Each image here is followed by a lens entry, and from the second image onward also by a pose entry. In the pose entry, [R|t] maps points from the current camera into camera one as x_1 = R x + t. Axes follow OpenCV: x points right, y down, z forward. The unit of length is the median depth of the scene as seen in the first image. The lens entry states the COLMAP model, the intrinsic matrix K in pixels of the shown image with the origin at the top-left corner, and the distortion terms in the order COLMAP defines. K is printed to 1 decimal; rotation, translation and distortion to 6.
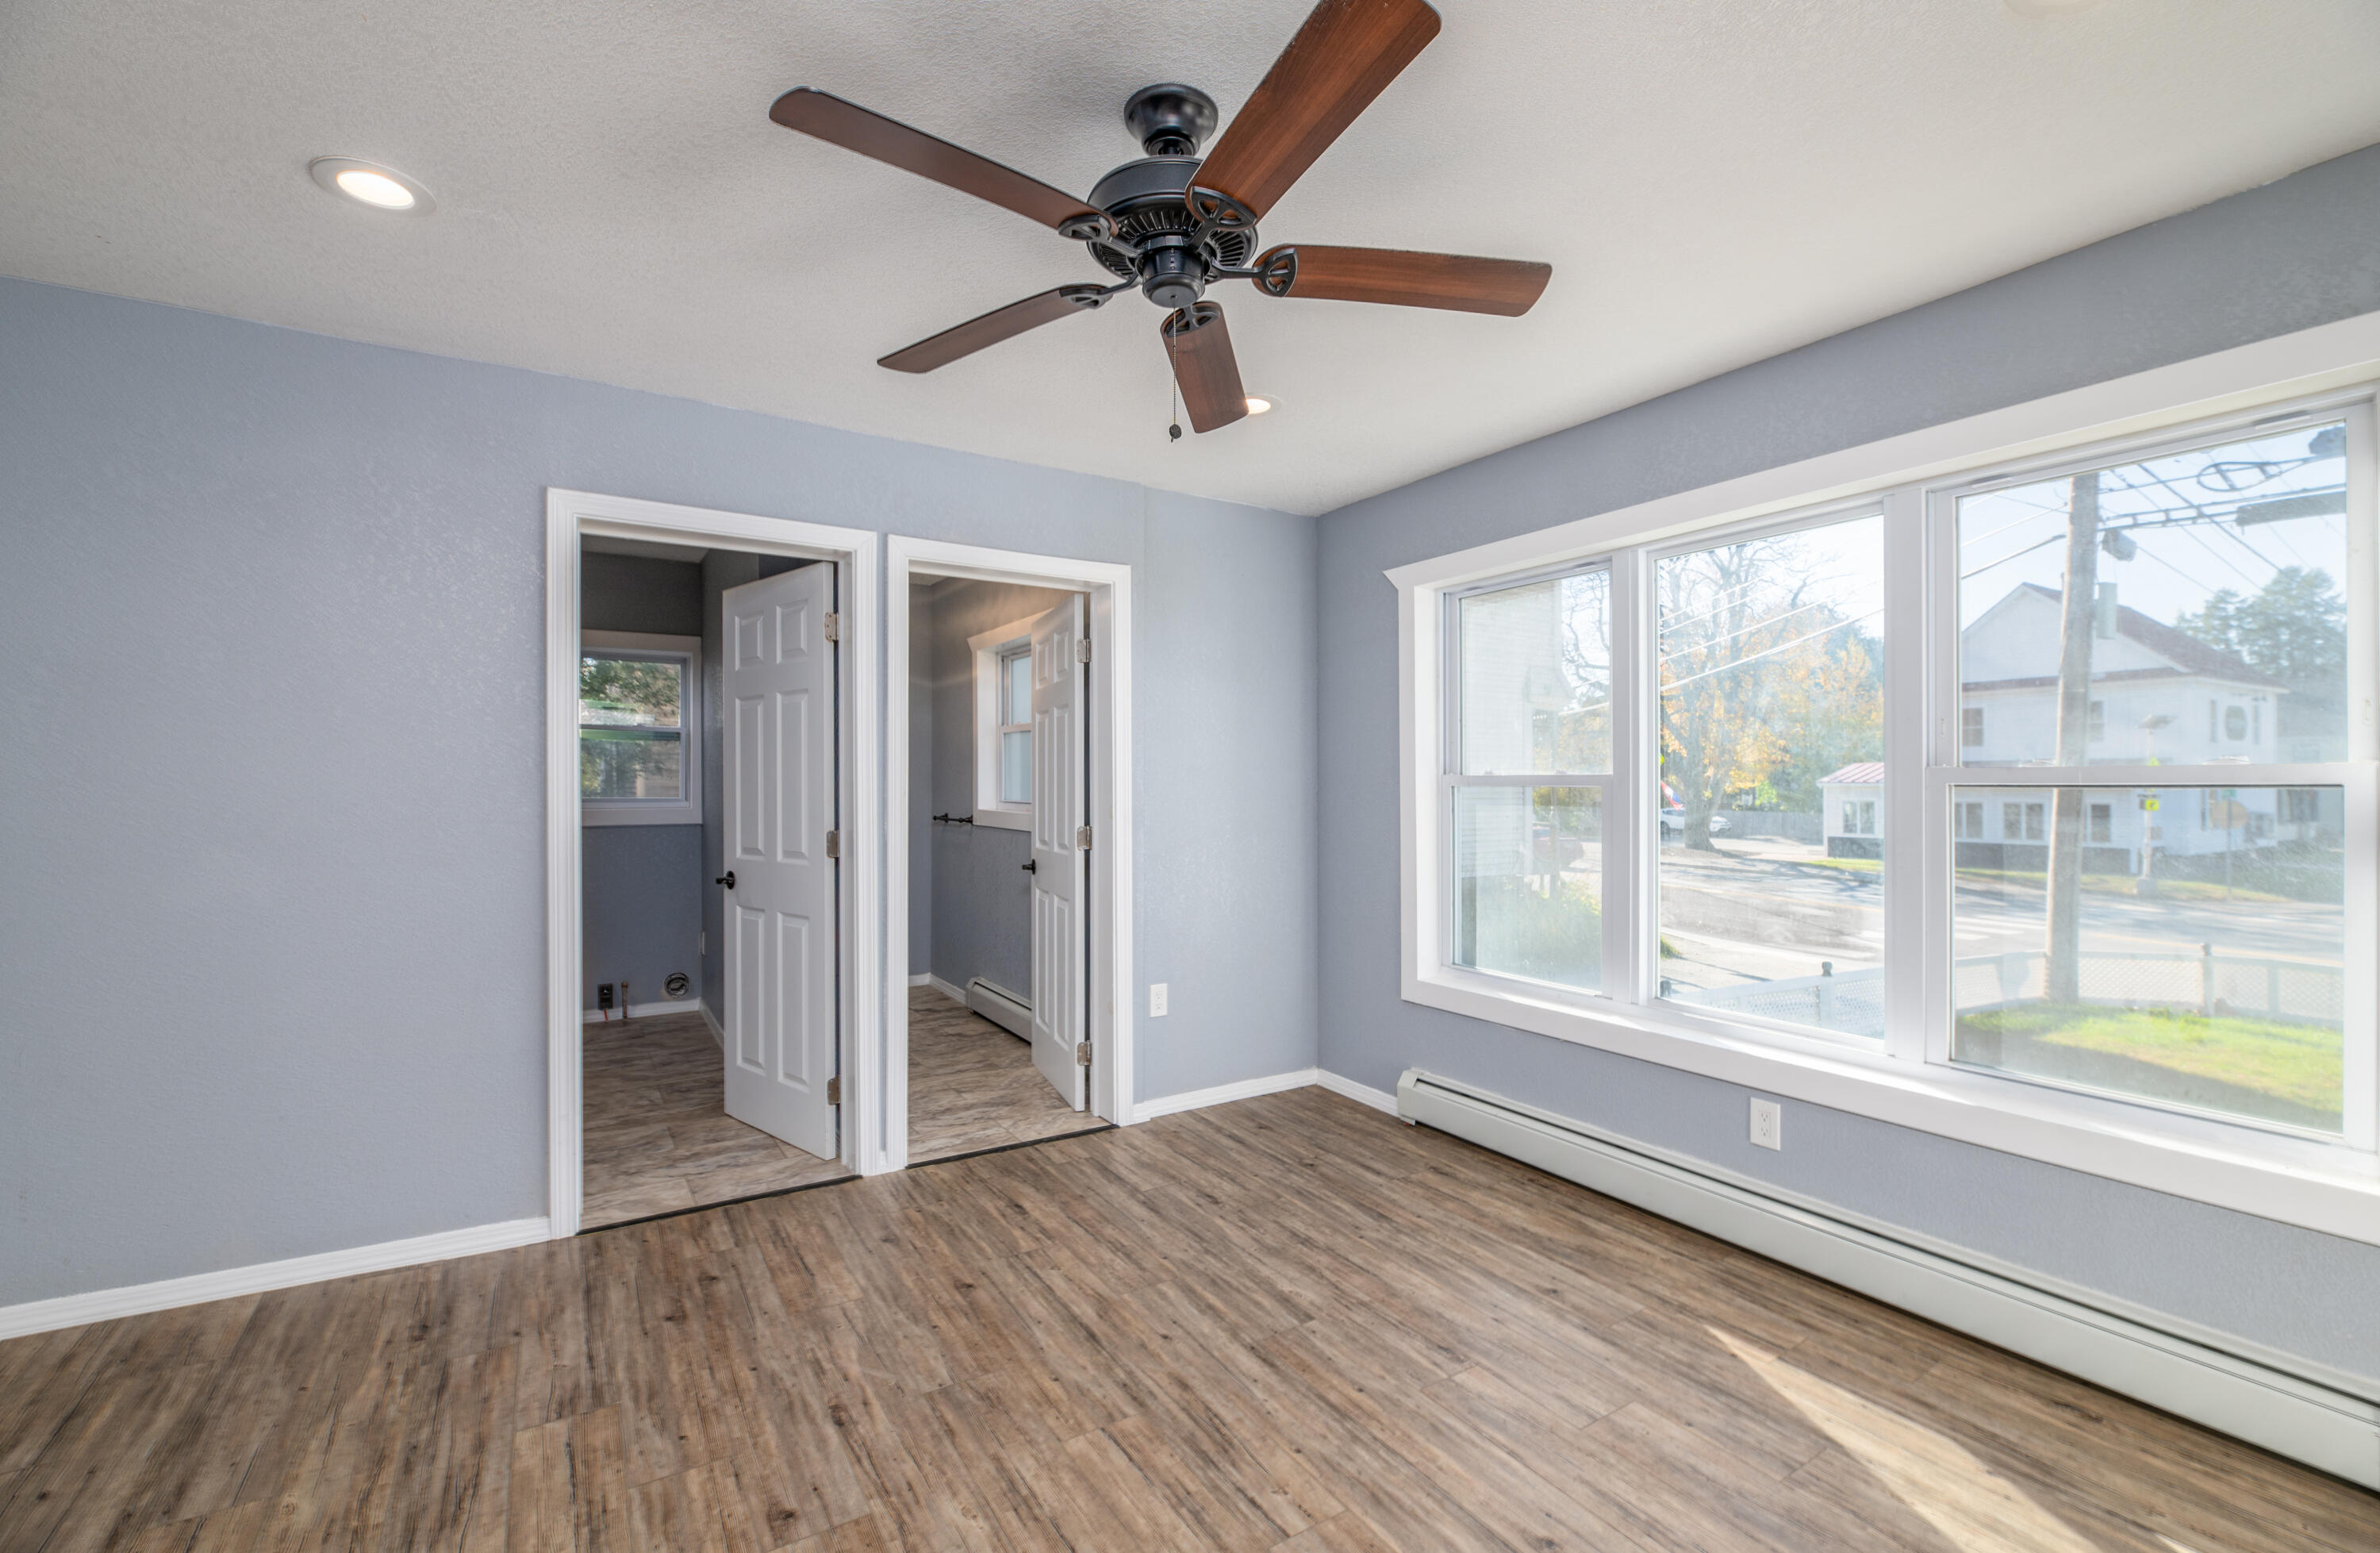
lens RADIAL K [[1015.9, 0, 1190.0], [0, 1015.9, 776.5], [0, 0, 1]] dist [0.001489, -0.004620]
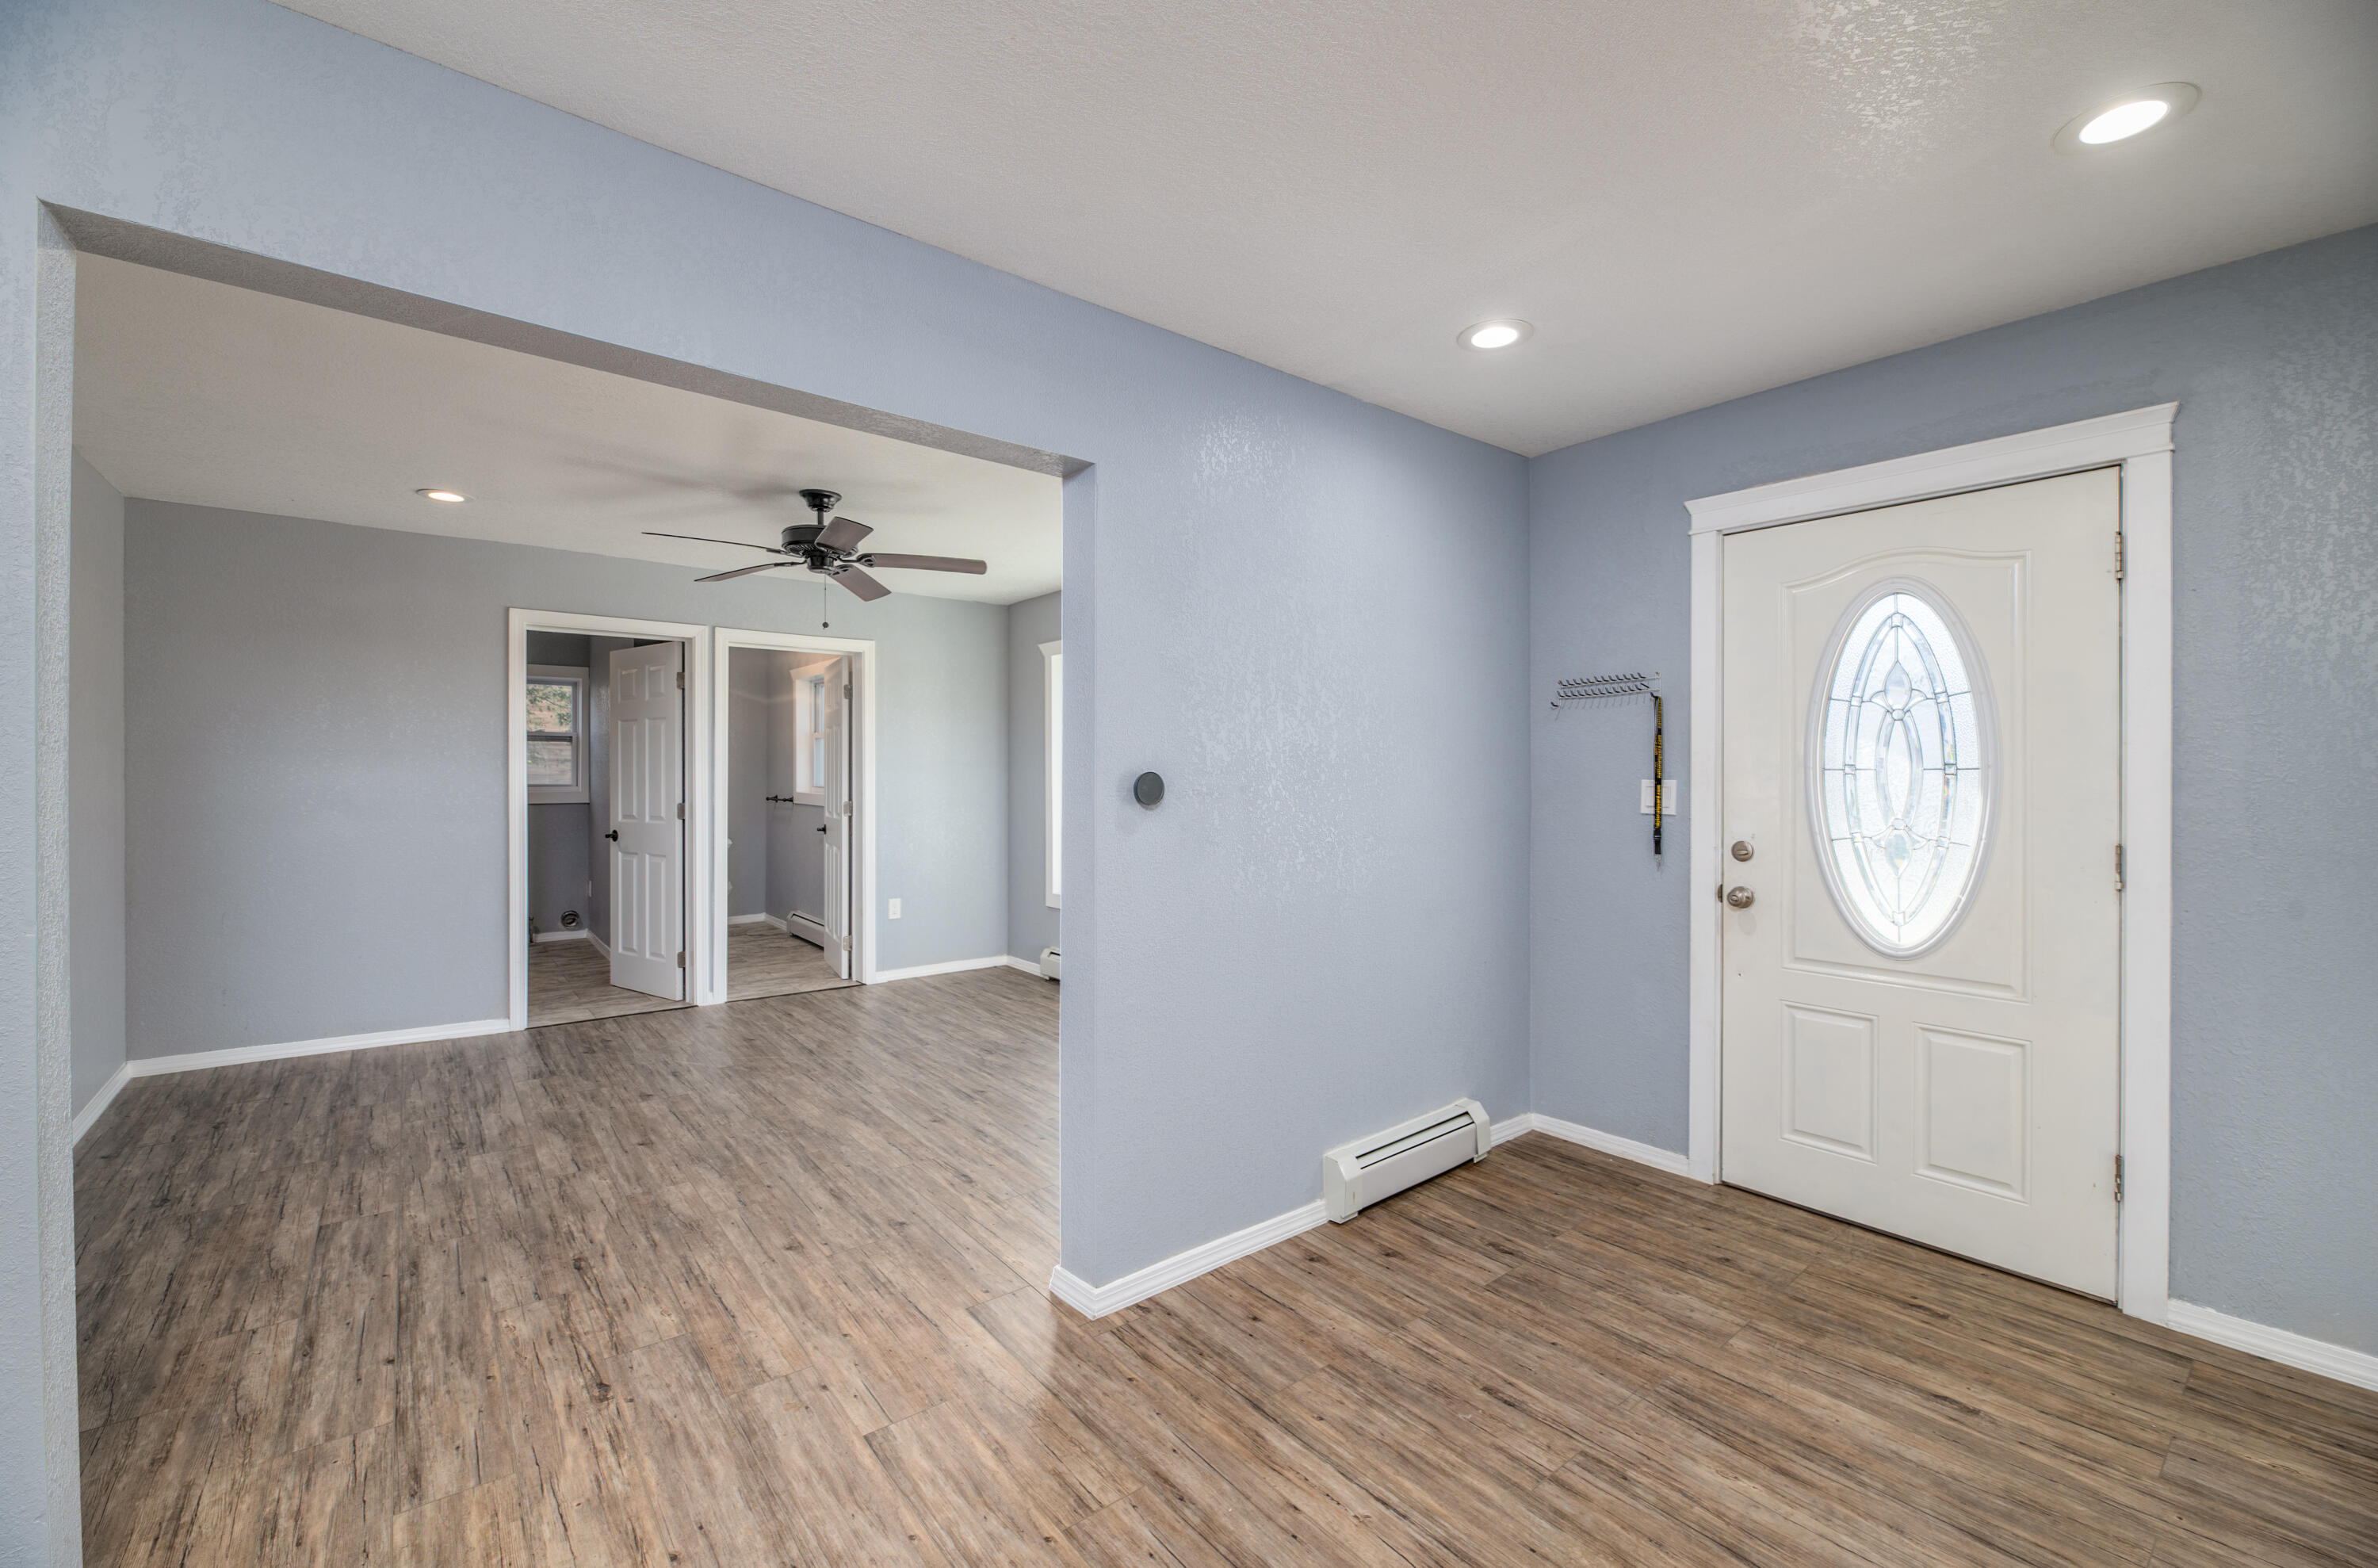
lens RADIAL K [[988.5, 0, 1187.8], [0, 988.5, 764.9], [0, 0, 1]] dist [-0.001528, -0.000702]
pose [[0.993565, 0.002009, 0.113244, 0.288300], [-0.001989, 0.999998, -0.000284, -0.010425], [-0.113244, 0.000057, 0.993567, -0.699200]]
